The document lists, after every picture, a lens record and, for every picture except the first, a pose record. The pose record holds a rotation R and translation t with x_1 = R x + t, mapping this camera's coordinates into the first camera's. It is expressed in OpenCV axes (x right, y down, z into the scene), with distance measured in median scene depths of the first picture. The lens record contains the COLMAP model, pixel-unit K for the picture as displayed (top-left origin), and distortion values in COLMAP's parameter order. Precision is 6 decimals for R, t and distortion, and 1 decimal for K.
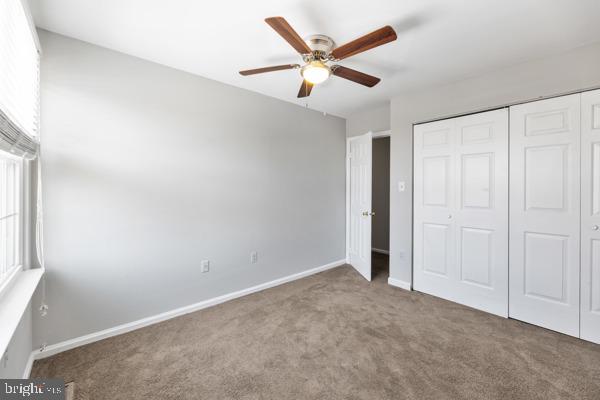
lens RADIAL K [[246.1, 0, 295.4], [0, 246.1, 194.1], [0, 0, 1]] dist [-0.000445, 0.000029]
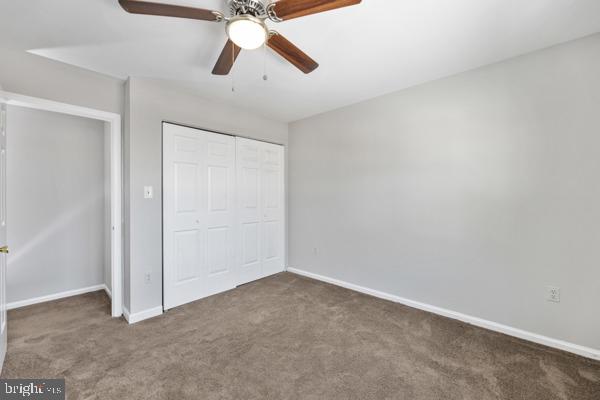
lens RADIAL K [[246.1, 0, 297.0], [0, 246.1, 198.0], [0, 0, 1]] dist [-0.000445, 0.000029]
pose [[-0.105019, -0.011689, 0.994401, -0.473682], [0.023285, 0.999628, 0.014210, -0.013641], [-0.994198, 0.024647, -0.104708, 0.673382]]
